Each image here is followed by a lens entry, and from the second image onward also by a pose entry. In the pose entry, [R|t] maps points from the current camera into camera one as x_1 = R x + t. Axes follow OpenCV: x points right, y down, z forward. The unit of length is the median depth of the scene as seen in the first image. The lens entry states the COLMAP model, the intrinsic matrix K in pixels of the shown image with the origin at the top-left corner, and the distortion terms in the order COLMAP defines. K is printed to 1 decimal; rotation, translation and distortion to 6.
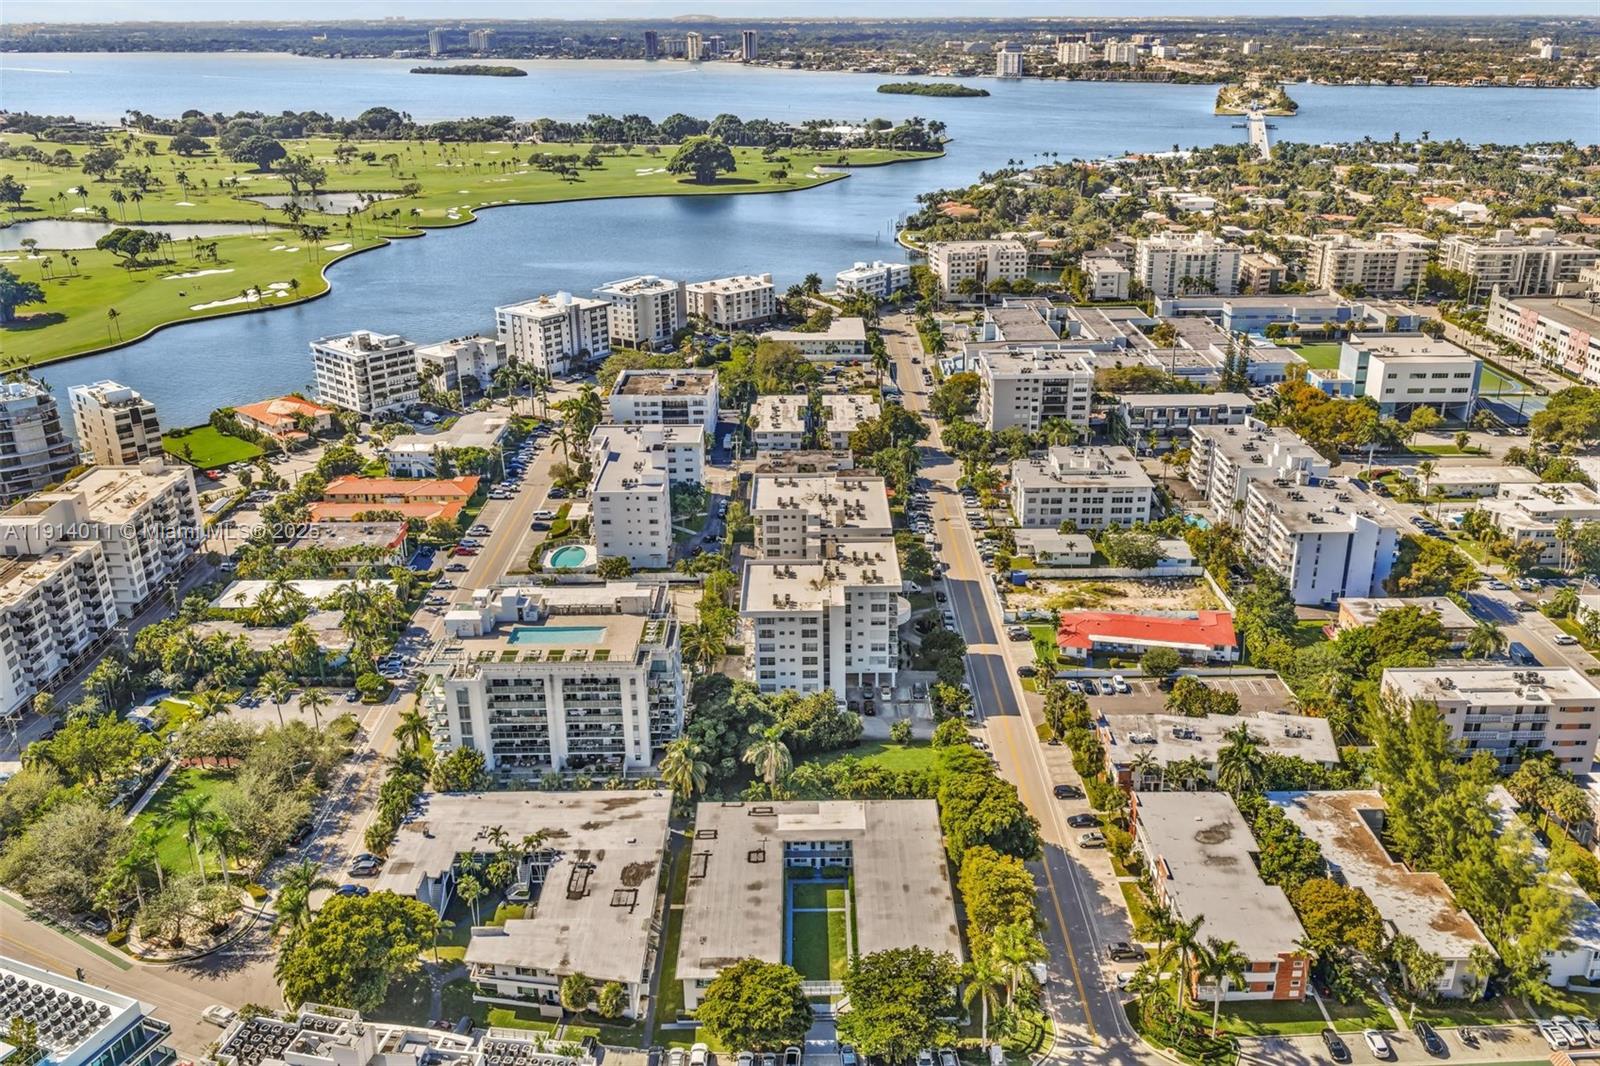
lens RADIAL K [[1337.5, 0, 800.0], [0, 1337.5, 533.0], [0, 0, 1]] dist [0.005460, -0.002137]
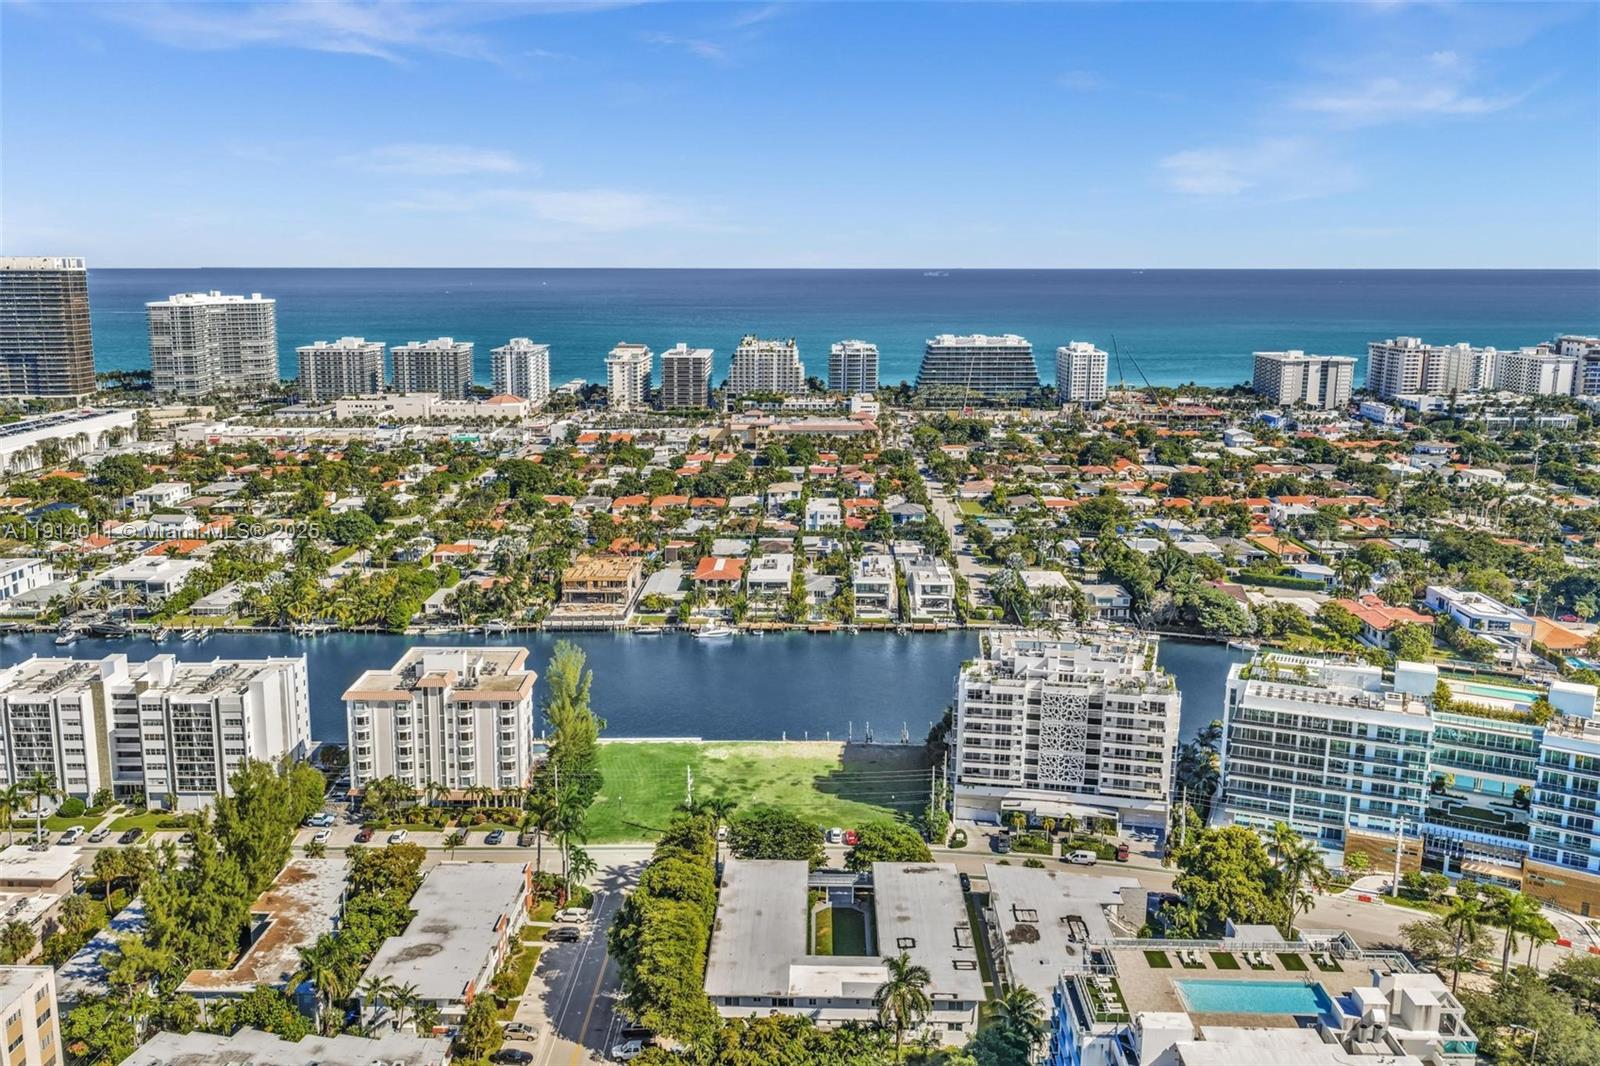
lens RADIAL K [[1370.7, 0, 792.2], [0, 1370.7, 503.4], [0, 0, 1]] dist [0.040256, -0.116333]
pose [[-0.999711, -0.005264, 0.023464, 0.027076], [0.008232, 0.841865, 0.539625, -0.557320], [-0.022594, 0.539663, -0.841578, 1.635440]]
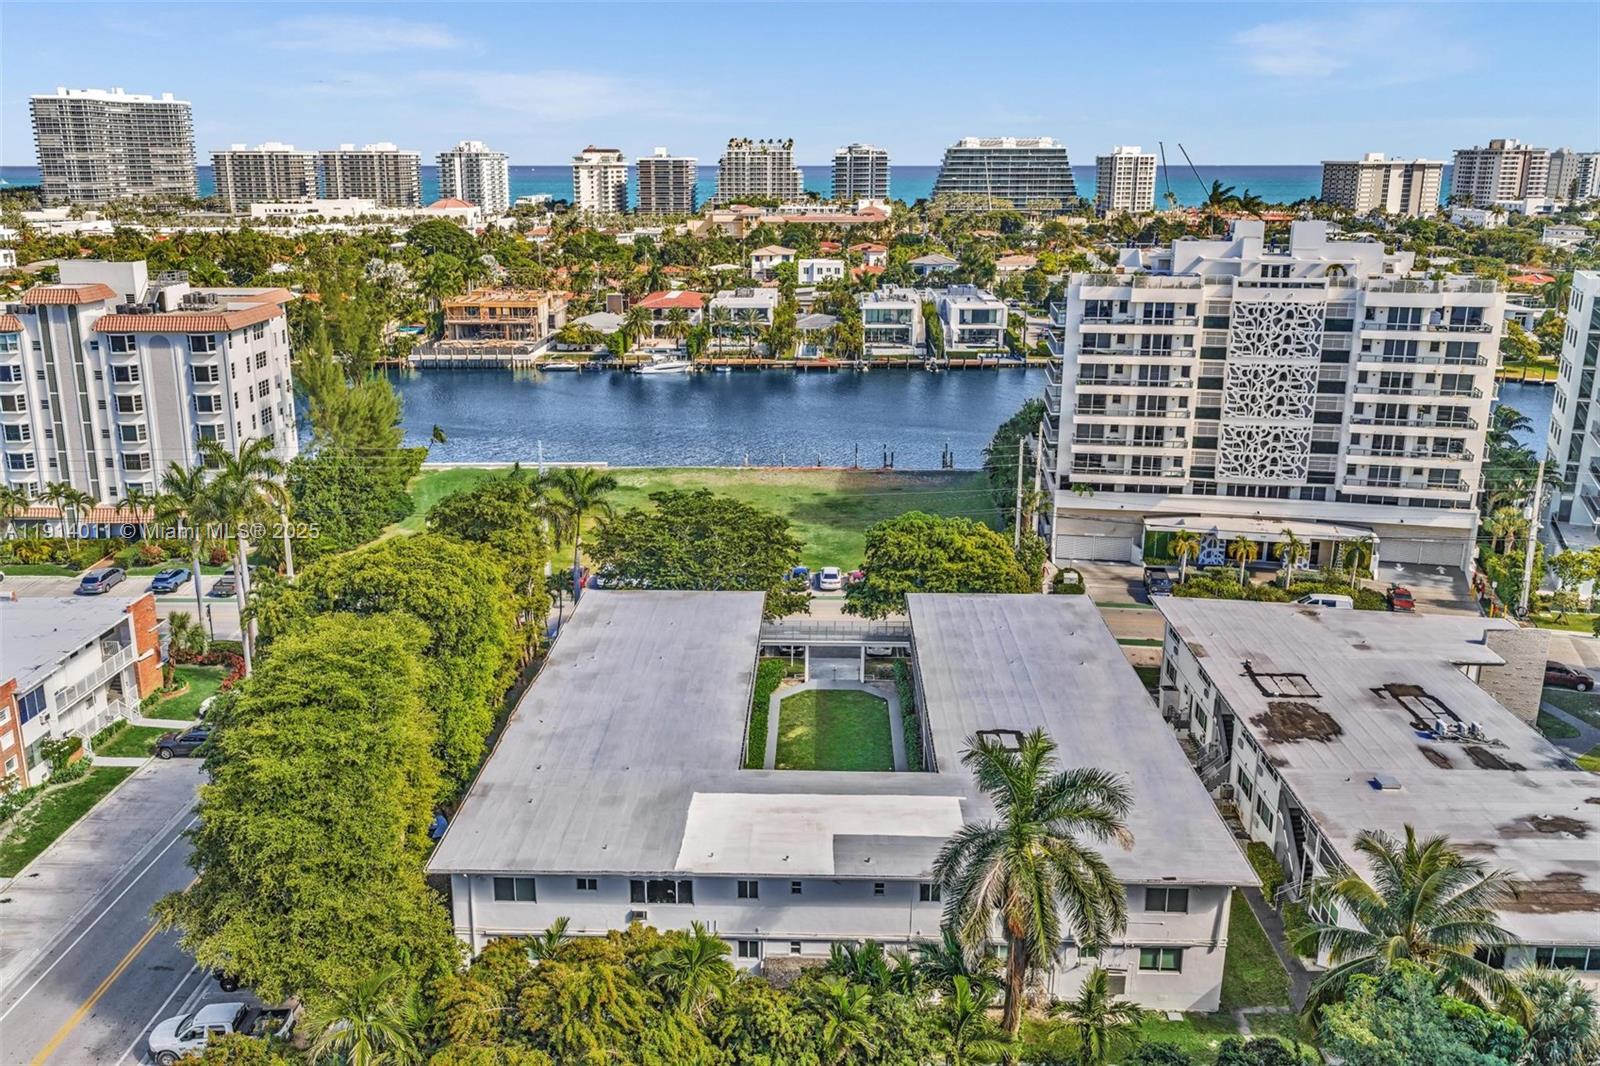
lens RADIAL K [[1337.5, 0, 800.0], [0, 1337.5, 533.0], [0, 0, 1]] dist [0.005460, -0.002137]
pose [[-0.999722, -0.003863, 0.023260, 0.014303], [0.011125, 0.792483, 0.609792, -0.029254], [-0.020789, 0.609881, -0.792220, 1.232001]]
